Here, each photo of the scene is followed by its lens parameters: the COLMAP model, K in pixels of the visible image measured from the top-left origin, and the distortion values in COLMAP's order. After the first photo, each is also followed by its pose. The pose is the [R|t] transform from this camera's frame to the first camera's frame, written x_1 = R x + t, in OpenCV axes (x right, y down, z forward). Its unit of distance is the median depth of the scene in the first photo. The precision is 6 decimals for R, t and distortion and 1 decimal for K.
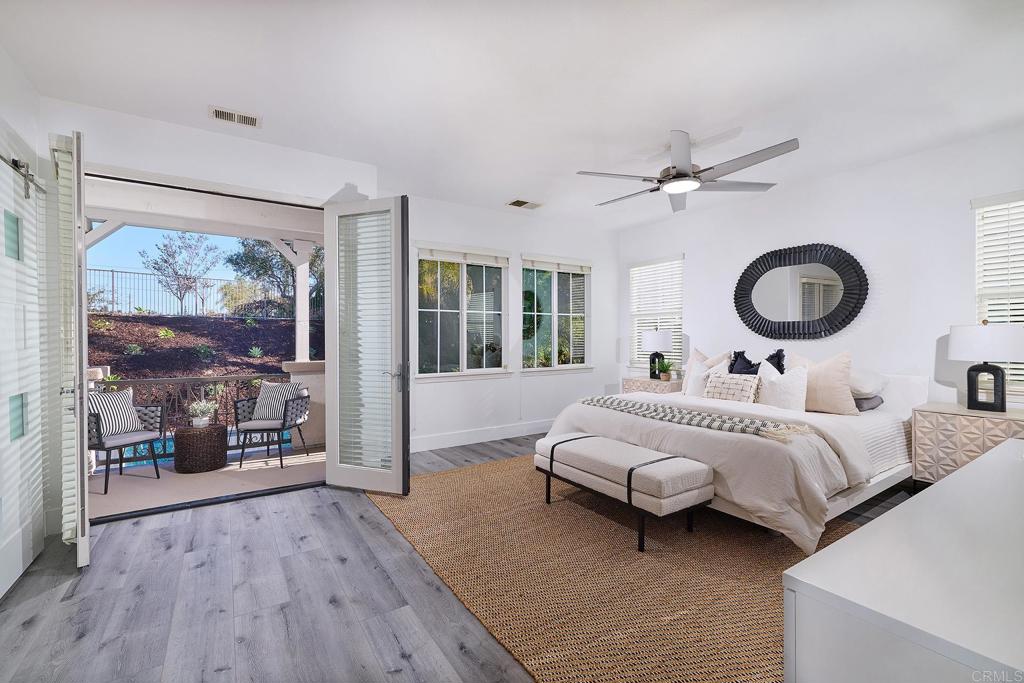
lens RADIAL K [[440.0, 0, 502.8], [0, 440.0, 342.5], [0, 0, 1]] dist [0.002987, 0.000002]
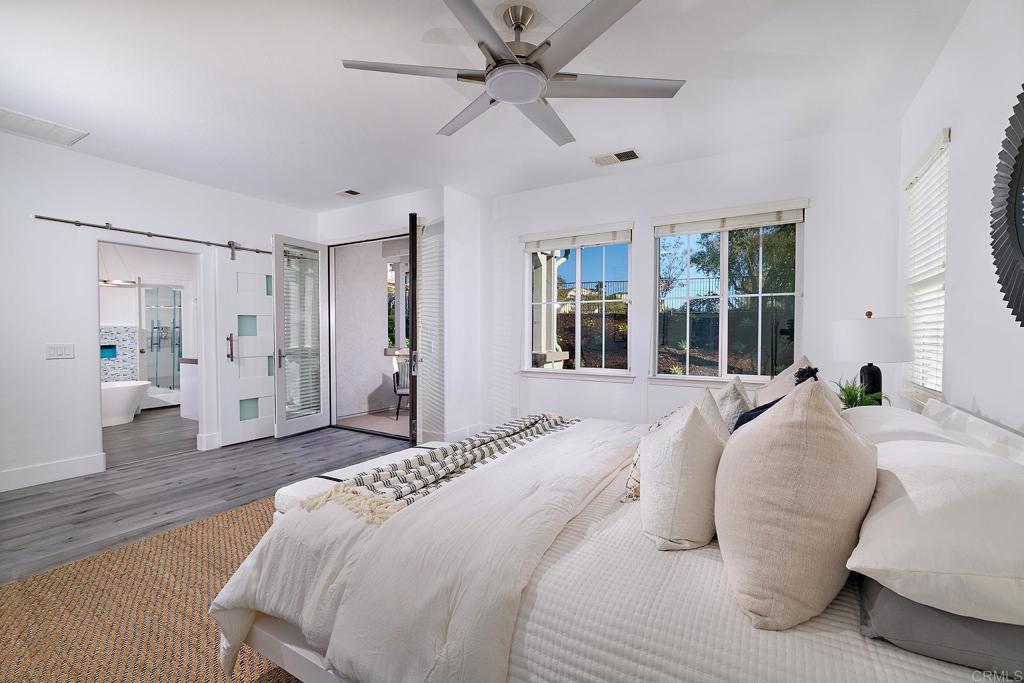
lens RADIAL K [[440.0, 0, 502.8], [0, 440.0, 342.5], [0, 0, 1]] dist [0.002987, 0.000002]
pose [[0.423946, 0.024239, -0.905363, 0.332487], [-0.012532, 0.999703, 0.020896, -0.002583], [0.905601, 0.002487, 0.424124, 0.254006]]
